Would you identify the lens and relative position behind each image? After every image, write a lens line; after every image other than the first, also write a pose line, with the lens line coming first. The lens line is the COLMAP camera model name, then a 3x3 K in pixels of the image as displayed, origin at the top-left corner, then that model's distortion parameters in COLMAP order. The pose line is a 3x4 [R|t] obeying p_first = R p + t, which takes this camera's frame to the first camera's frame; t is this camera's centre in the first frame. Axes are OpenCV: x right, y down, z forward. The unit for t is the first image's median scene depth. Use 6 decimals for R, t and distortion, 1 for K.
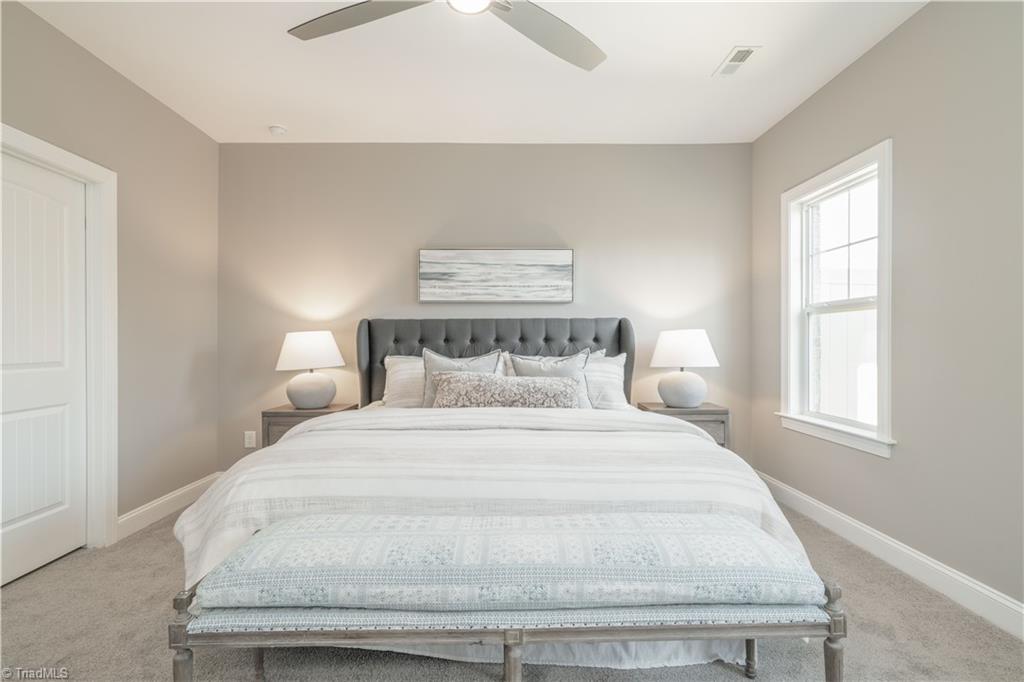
lens RADIAL K [[490.4, 0, 512.0], [0, 490.4, 341.0], [0, 0, 1]] dist [-0.000599, 0.000107]
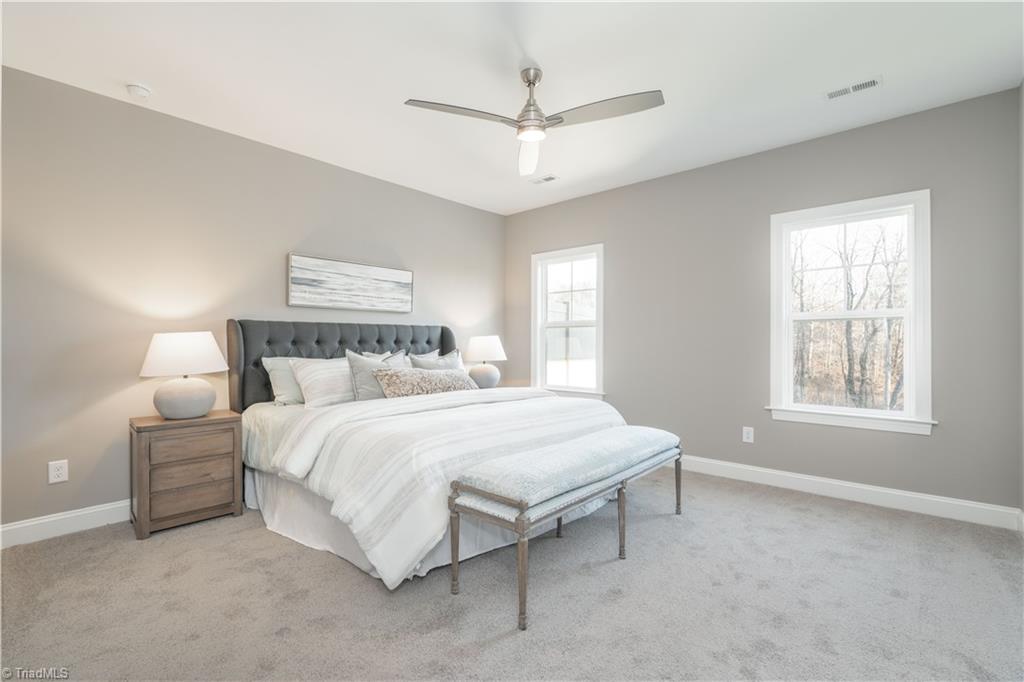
lens RADIAL K [[456.8, 0, 512.0], [0, 456.8, 341.0], [0, 0, 1]] dist [-0.033201, 0.000158]
pose [[0.675061, 0.006657, 0.737732, -0.586011], [-0.001880, 0.999972, -0.007303, 0.002305], [-0.737759, 0.003543, 0.675054, 0.010403]]
